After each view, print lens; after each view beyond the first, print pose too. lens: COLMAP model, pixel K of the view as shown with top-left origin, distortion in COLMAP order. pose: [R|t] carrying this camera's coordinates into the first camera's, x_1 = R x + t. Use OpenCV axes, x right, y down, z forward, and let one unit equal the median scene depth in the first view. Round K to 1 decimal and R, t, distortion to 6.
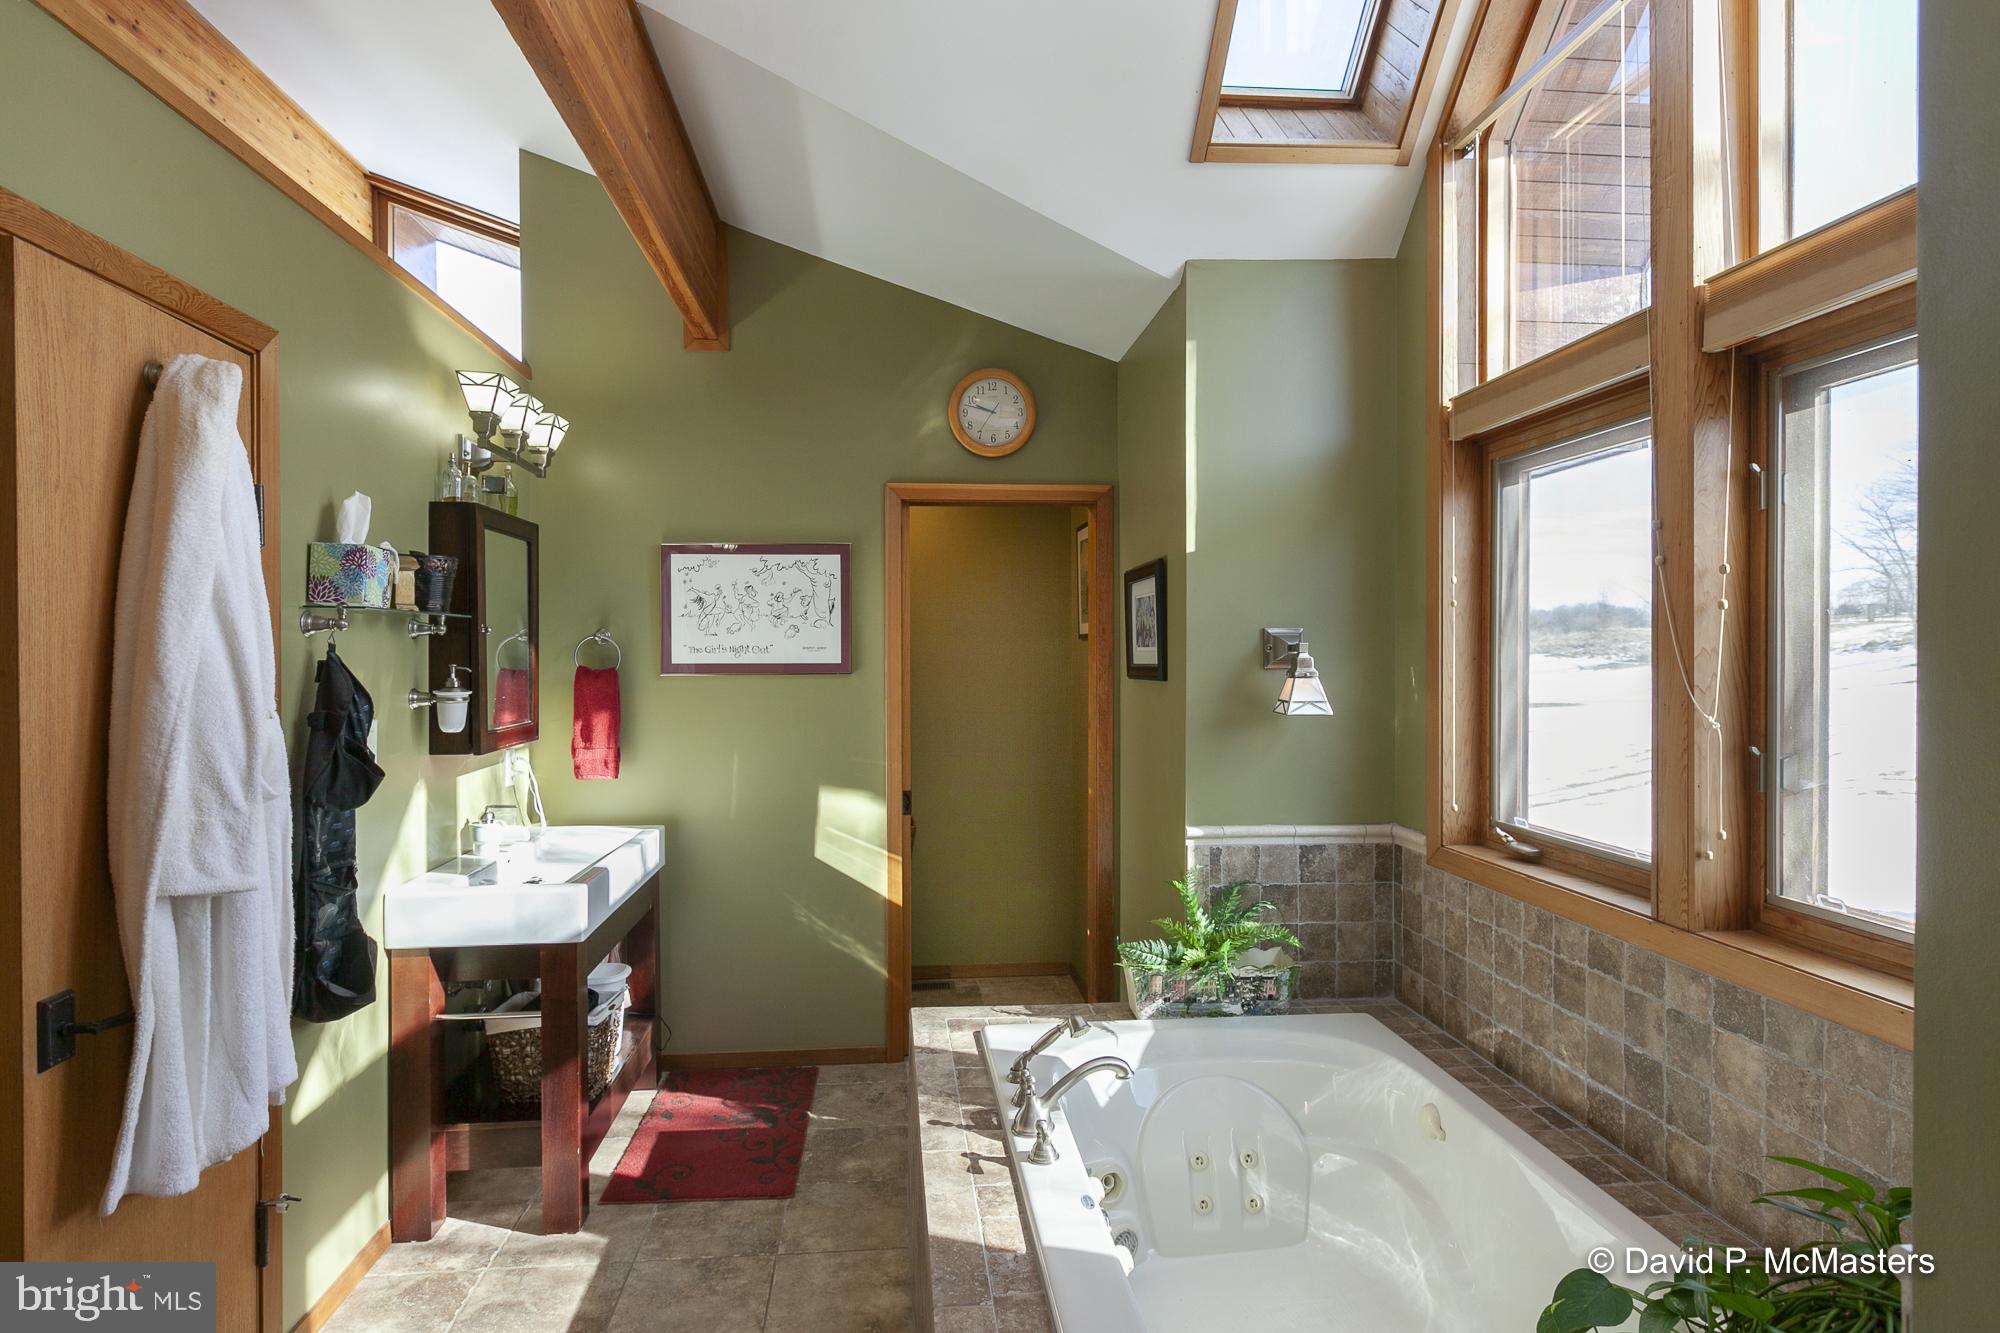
lens RADIAL K [[1105.5, 0, 1000.0], [0, 1105.5, 666.5], [0, 0, 1]] dist [0.000970, 0.000624]
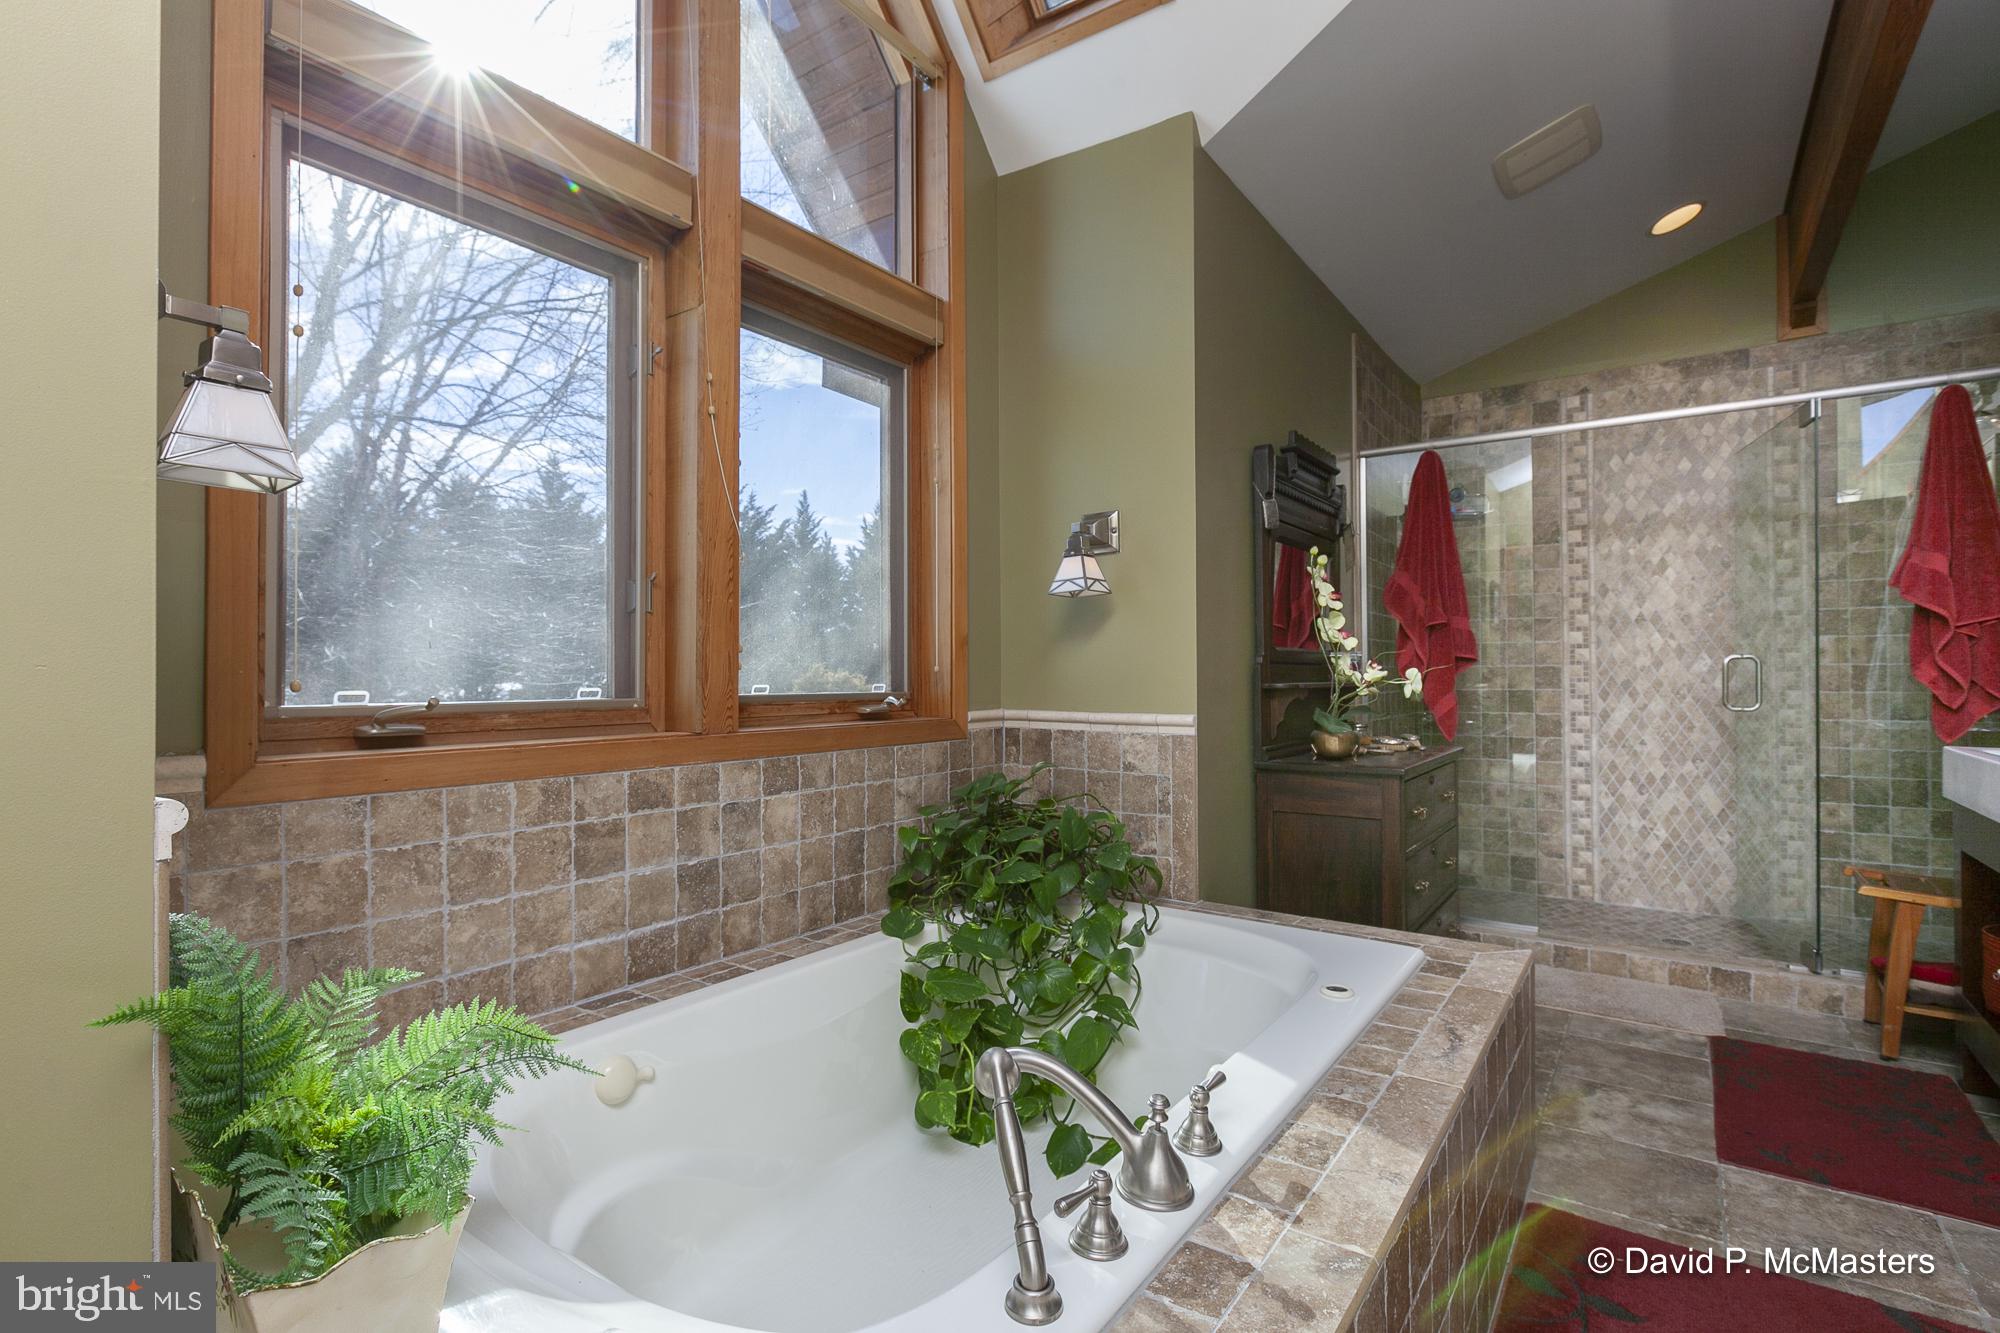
lens RADIAL K [[951.7, 0, 974.8], [0, 951.7, 660.3], [0, 0, 1]] dist [0.001242, 0.000113]
pose [[-0.737475, 0.009743, 0.675304, -0.232075], [0.011337, 0.999934, -0.002046, 0.148872], [-0.675279, 0.006147, -0.737536, 1.411059]]
